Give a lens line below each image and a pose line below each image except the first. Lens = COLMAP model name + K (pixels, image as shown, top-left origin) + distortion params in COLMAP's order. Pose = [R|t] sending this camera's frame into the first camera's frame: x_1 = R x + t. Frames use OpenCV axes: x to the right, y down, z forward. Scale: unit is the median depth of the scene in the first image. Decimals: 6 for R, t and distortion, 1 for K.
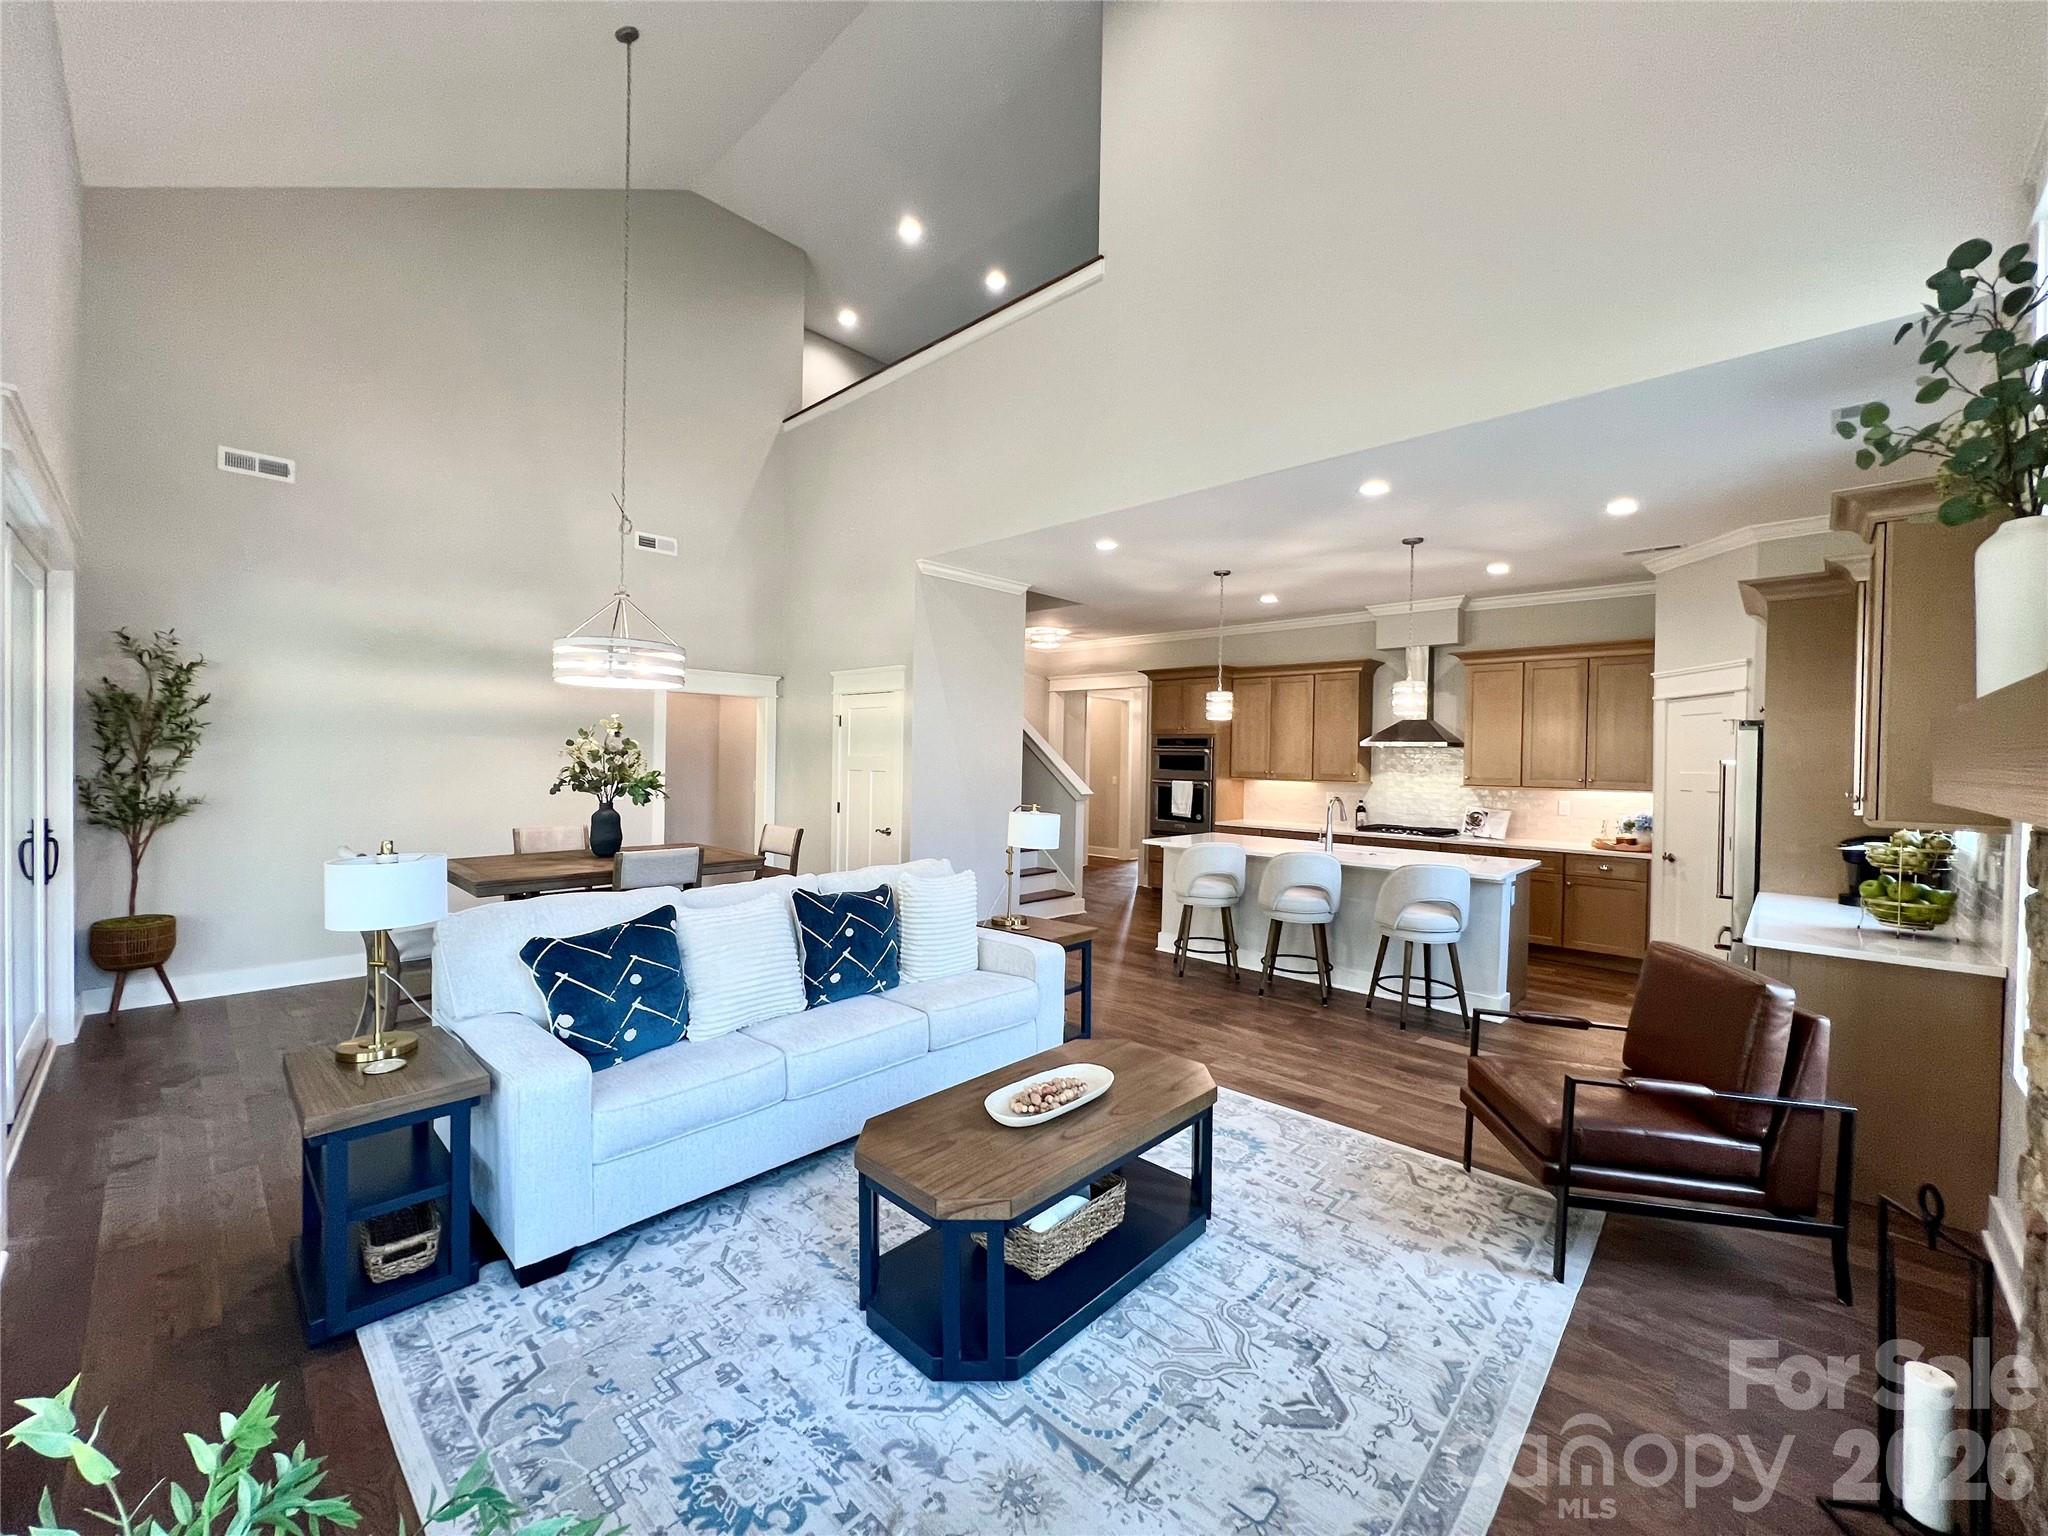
lens RADIAL K [[818.1, 0, 1020.9], [0, 818.1, 767.8], [0, 0, 1]] dist [-0.001990, 0.000461]
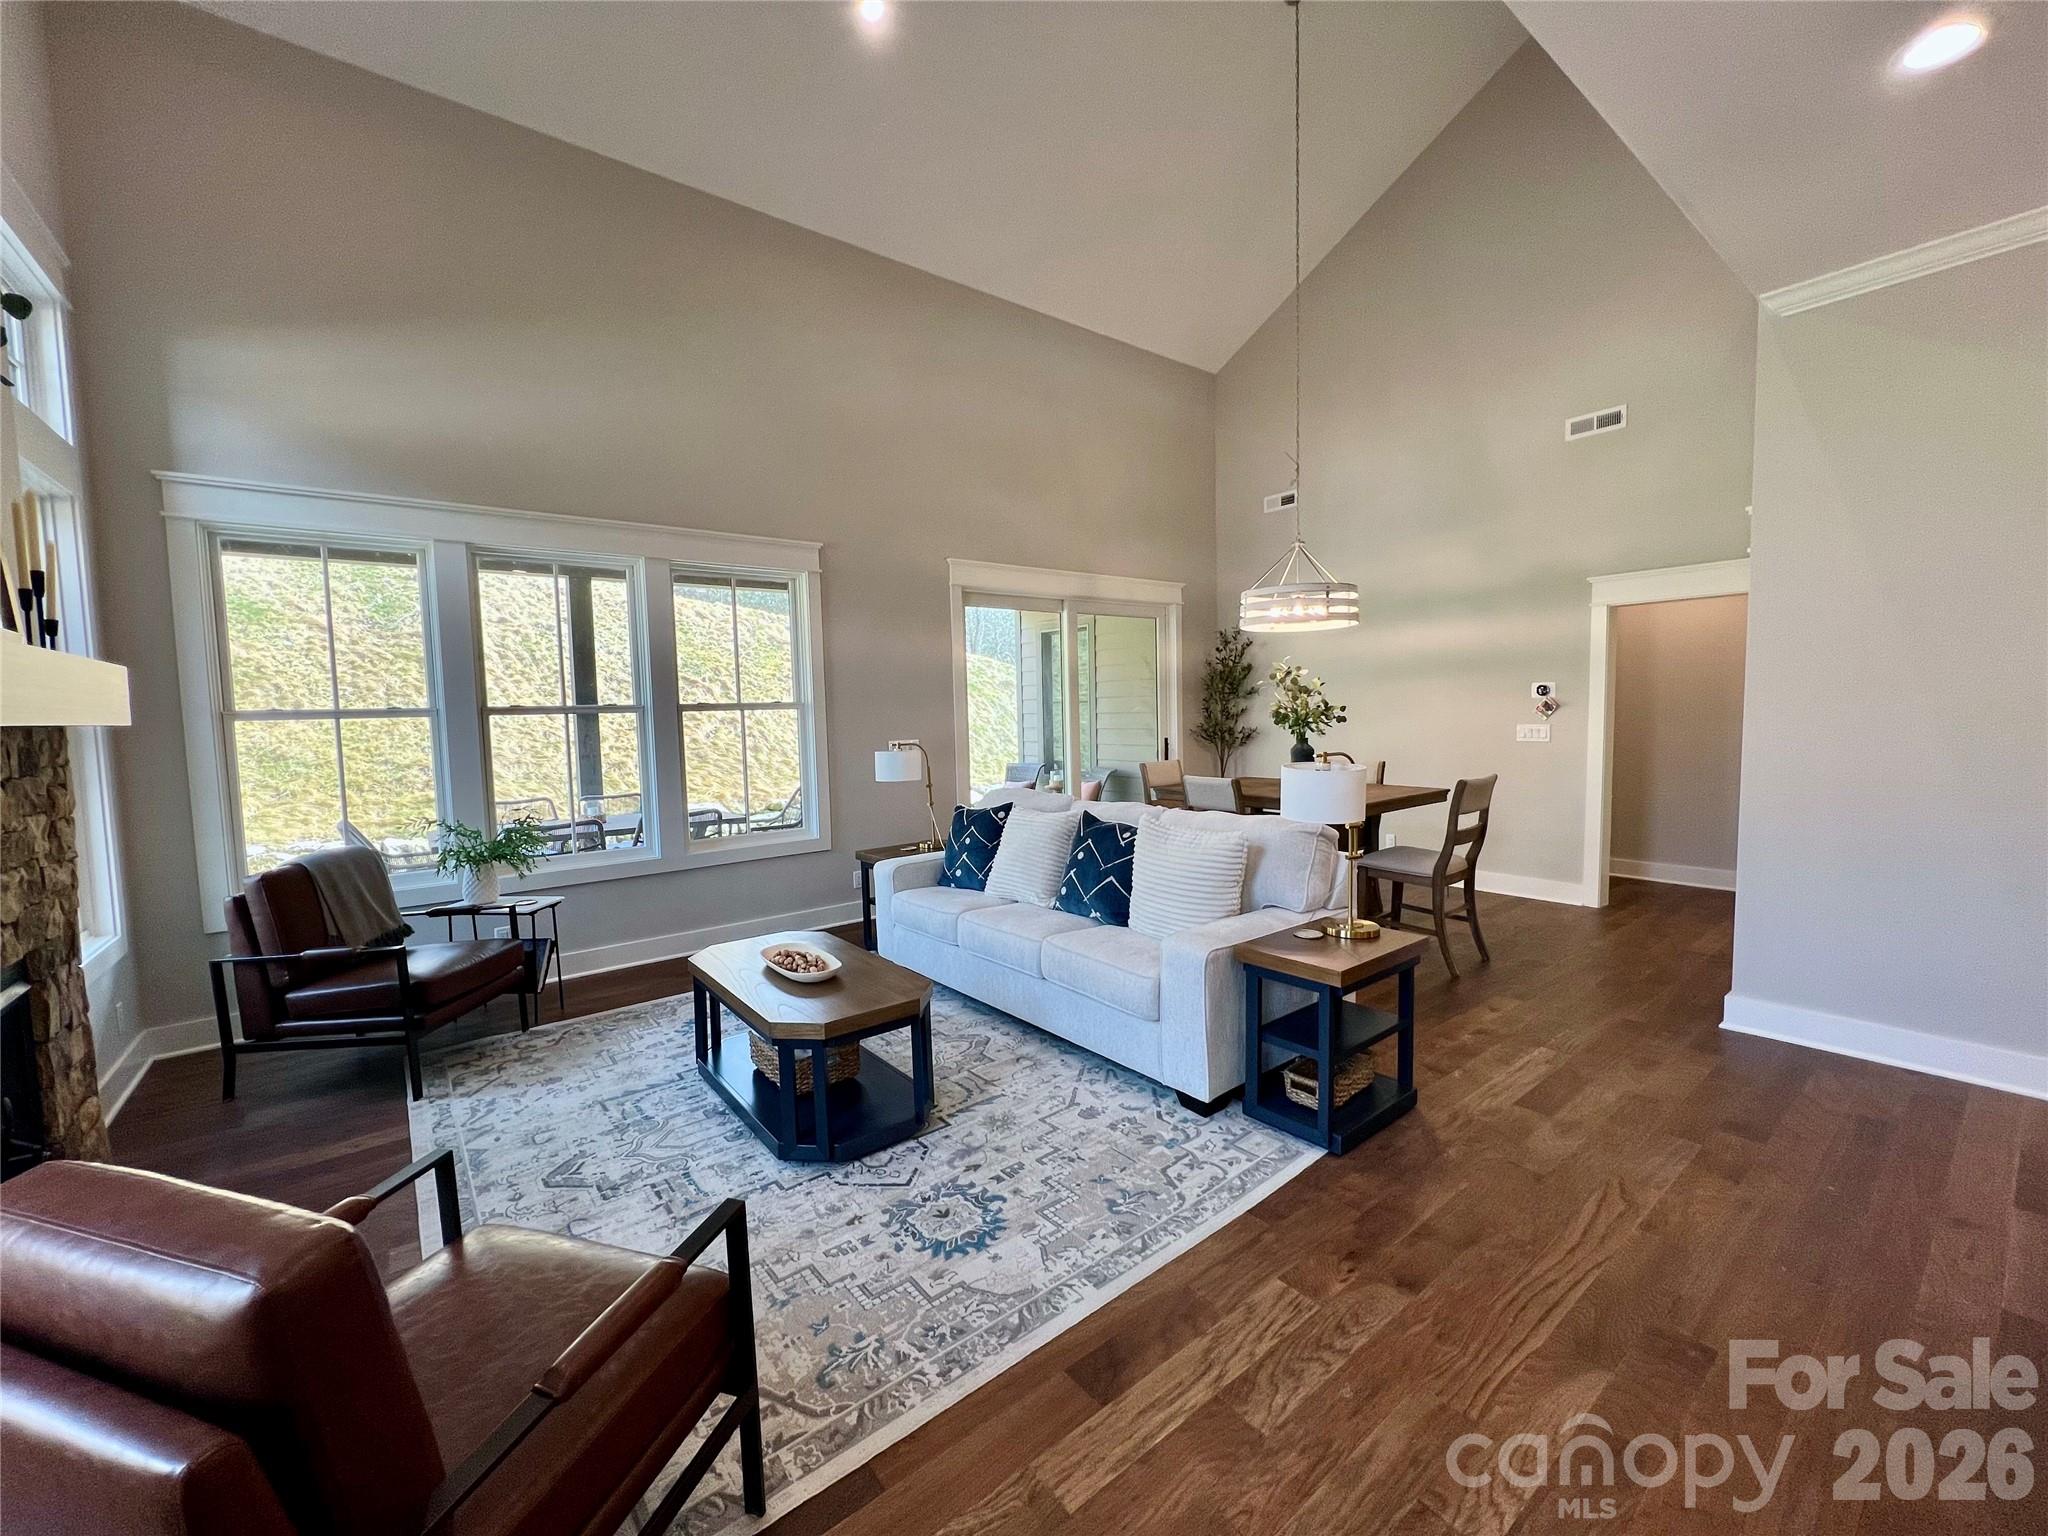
lens RADIAL K [[818.1, 0, 1020.9], [0, 818.1, 767.8], [0, 0, 1]] dist [-0.001990, 0.000461]
pose [[-0.148975, 0.055570, -0.987278, 0.921185], [0.007088, 0.998454, 0.055129, 0.027898], [0.988816, 0.001215, -0.149138, 1.161244]]
